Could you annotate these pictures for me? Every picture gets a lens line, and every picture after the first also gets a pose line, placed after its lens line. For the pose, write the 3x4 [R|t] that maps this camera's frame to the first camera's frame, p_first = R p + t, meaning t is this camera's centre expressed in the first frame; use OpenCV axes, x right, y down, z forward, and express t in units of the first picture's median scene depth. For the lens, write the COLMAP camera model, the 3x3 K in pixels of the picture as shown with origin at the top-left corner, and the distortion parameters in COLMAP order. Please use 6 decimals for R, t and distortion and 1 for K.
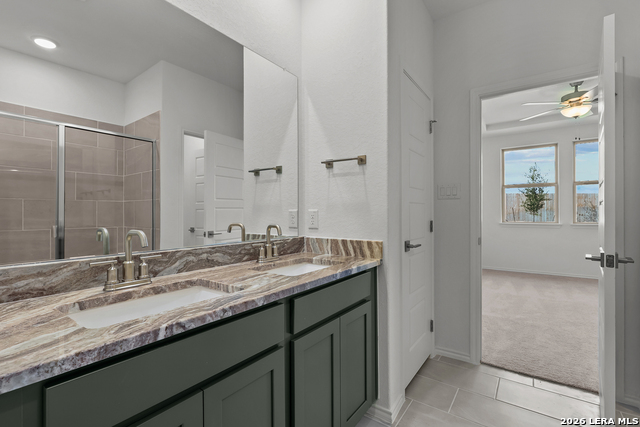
lens RADIAL K [[295.6, 0, 318.6], [0, 295.6, 212.9], [0, 0, 1]] dist [-0.004674, 0.000693]
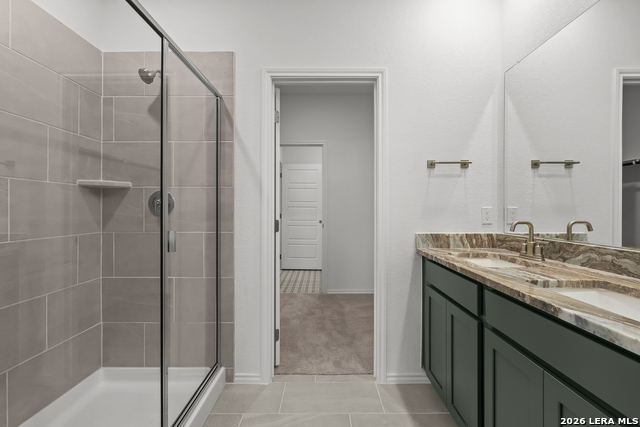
lens RADIAL K [[300.2, 0, 320.5], [0, 300.2, 208.2], [0, 0, 1]] dist [-0.001455, -0.000072]
pose [[-0.821625, 0.001863, -0.570025, 0.726201], [0.008241, 0.999929, -0.008611, -0.002115], [0.569968, -0.011773, -0.821582, 1.079426]]
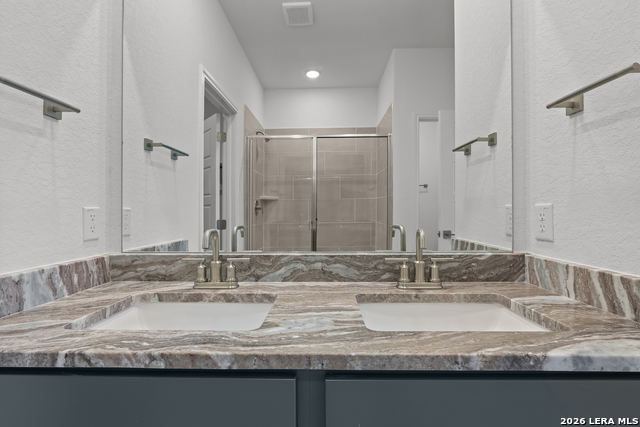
lens RADIAL K [[295.6, 0, 318.6], [0, 295.6, 212.9], [0, 0, 1]] dist [-0.004674, 0.000693]
pose [[0.560248, 0.006158, -0.828302, 0.234144], [0.005874, 0.999918, 0.011407, -0.003769], [0.828304, -0.011256, 0.560166, 0.482172]]
